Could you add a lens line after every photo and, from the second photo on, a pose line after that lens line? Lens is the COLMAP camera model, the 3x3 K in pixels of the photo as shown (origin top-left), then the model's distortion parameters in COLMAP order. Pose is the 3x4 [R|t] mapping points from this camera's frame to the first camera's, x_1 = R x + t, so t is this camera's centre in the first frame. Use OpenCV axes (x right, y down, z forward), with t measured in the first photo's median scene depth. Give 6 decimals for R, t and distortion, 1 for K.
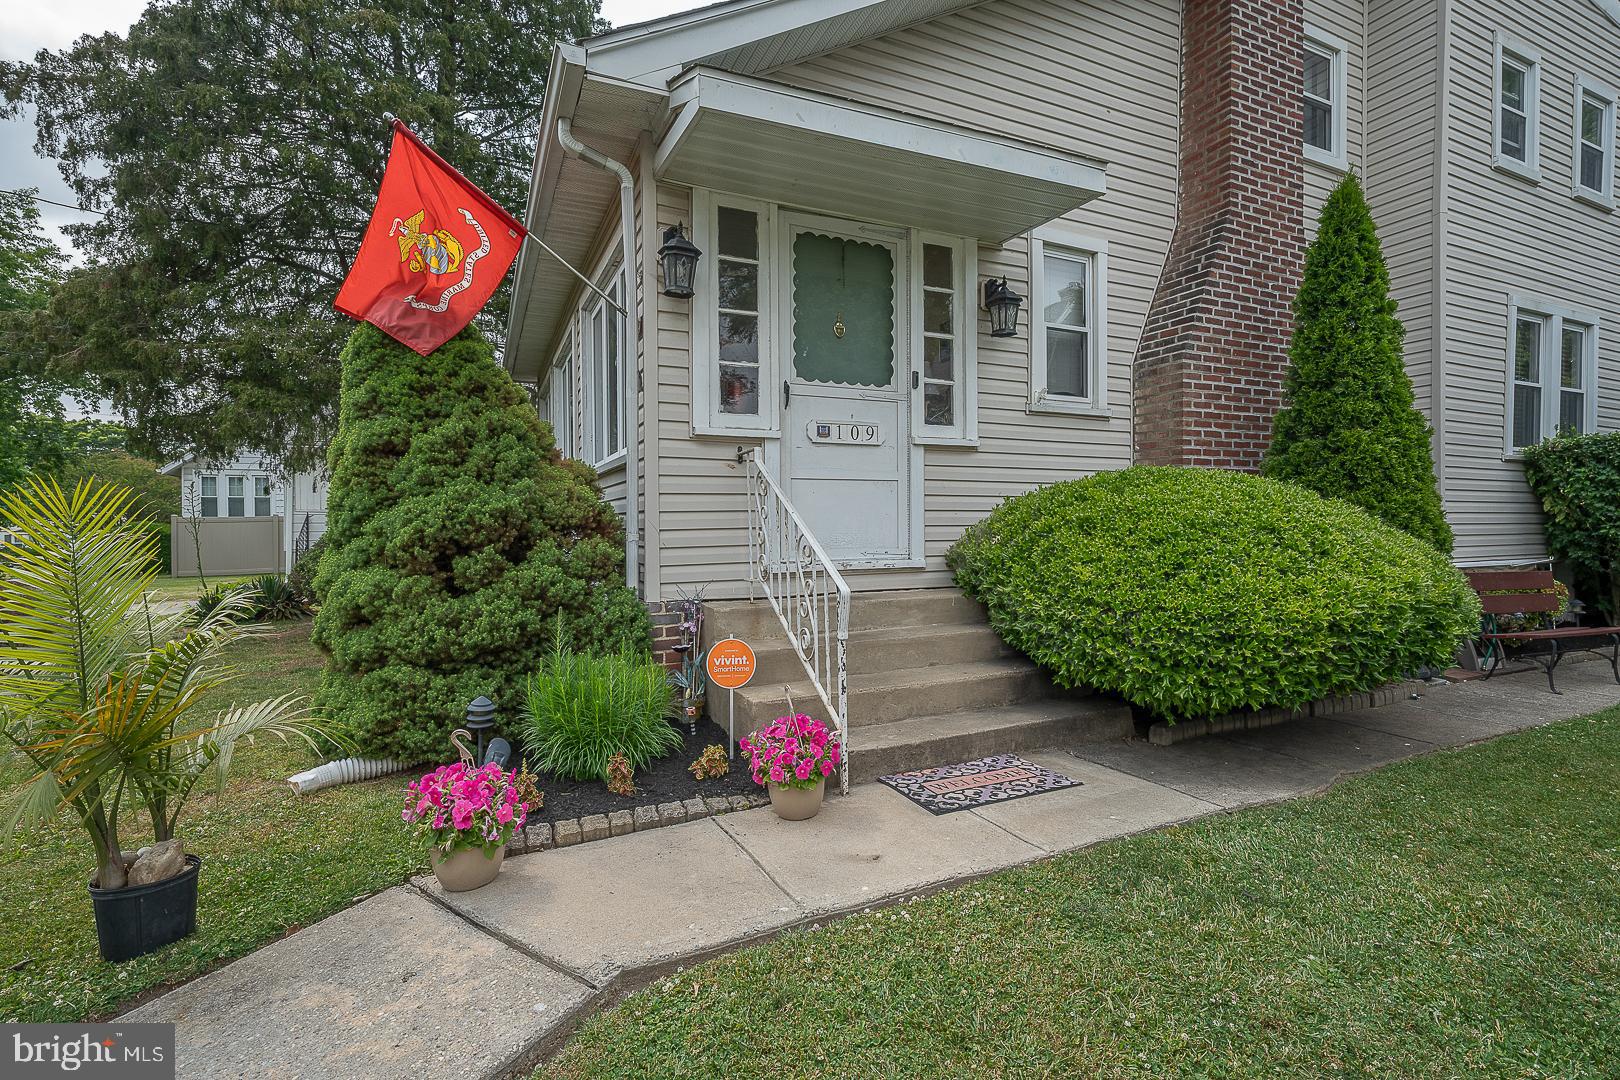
lens RADIAL K [[763.1, 0, 810.0], [0, 763.1, 540.0], [0, 0, 1]] dist [0.000660, 0.000605]
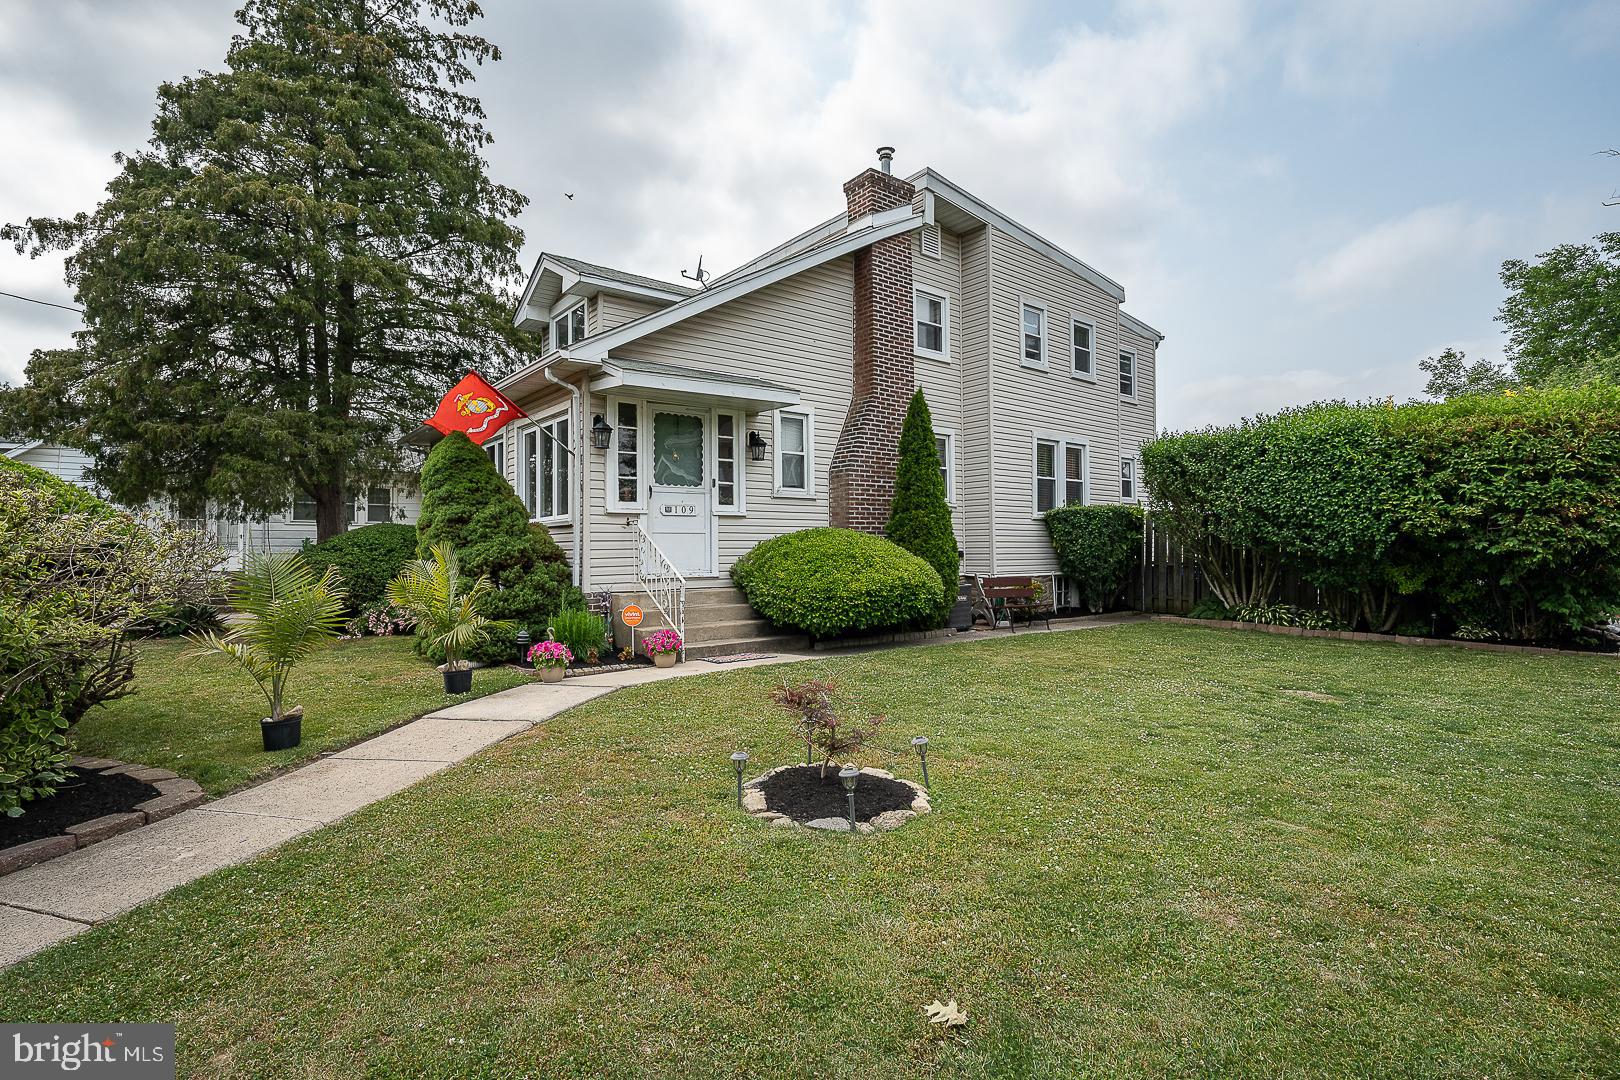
lens RADIAL K [[789.0, 0, 817.8], [0, 789.0, 534.2], [0, 0, 1]] dist [0.000687, 0.001770]
pose [[0.968797, 0.003272, 0.247834, -0.120212], [0.007980, 0.998983, -0.044385, 0.020270], [-0.247727, 0.044978, 0.967785, -1.156311]]
